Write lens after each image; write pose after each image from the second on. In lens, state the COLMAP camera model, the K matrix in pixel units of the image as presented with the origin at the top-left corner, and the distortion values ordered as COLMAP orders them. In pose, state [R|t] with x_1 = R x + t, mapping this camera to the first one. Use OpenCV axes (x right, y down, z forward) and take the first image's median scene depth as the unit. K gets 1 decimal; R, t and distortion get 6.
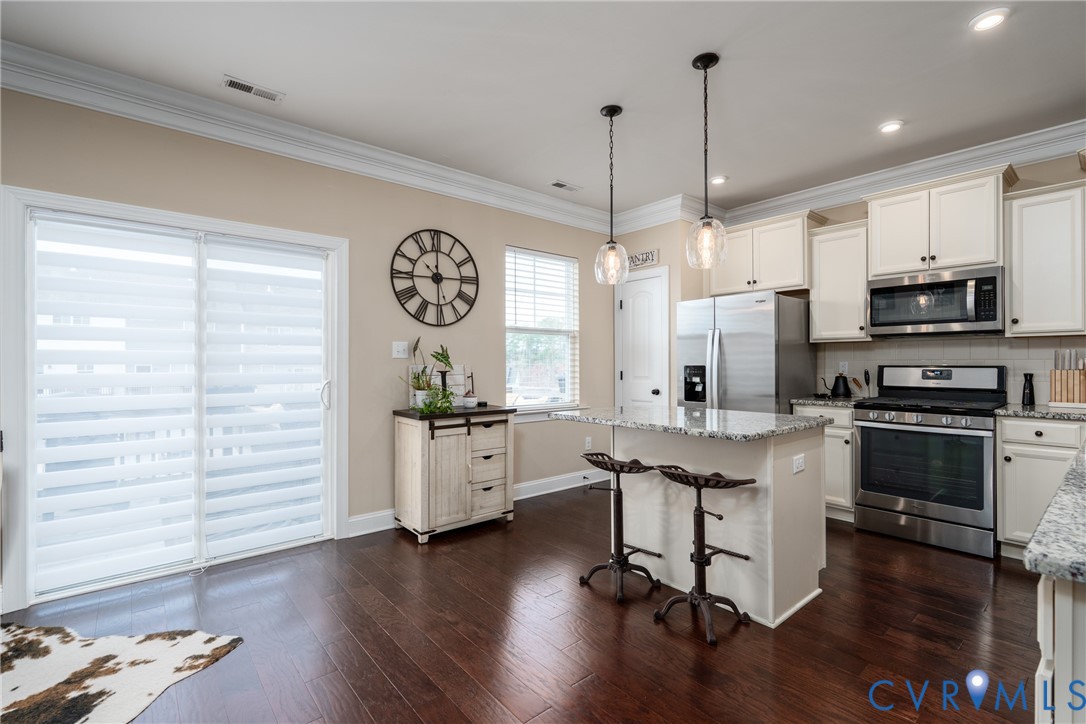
lens RADIAL K [[479.6, 0, 546.1], [0, 479.6, 363.8], [0, 0, 1]] dist [-0.008731, 0.000740]
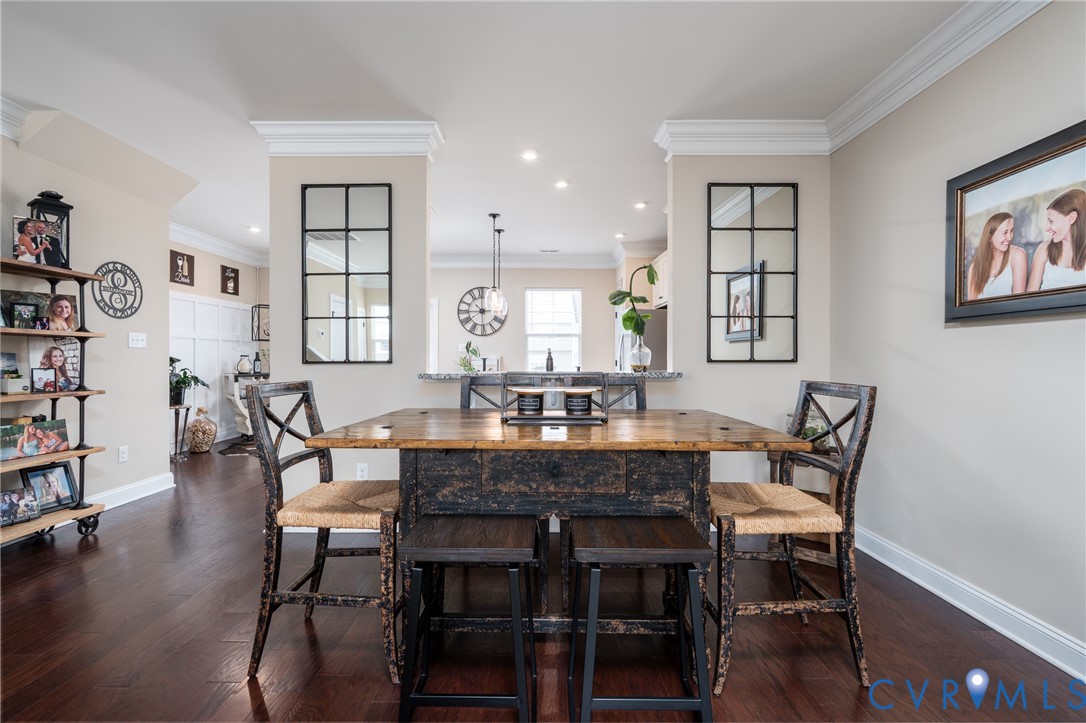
lens RADIAL K [[479.6, 0, 529.2], [0, 479.6, 355.1], [0, 0, 1]] dist [-0.008731, 0.000740]
pose [[0.749820, 0.001756, -0.661639, 1.271606], [-0.005968, 0.999974, -0.004109, 0.008812], [0.661614, 0.007029, 0.749811, -0.364570]]
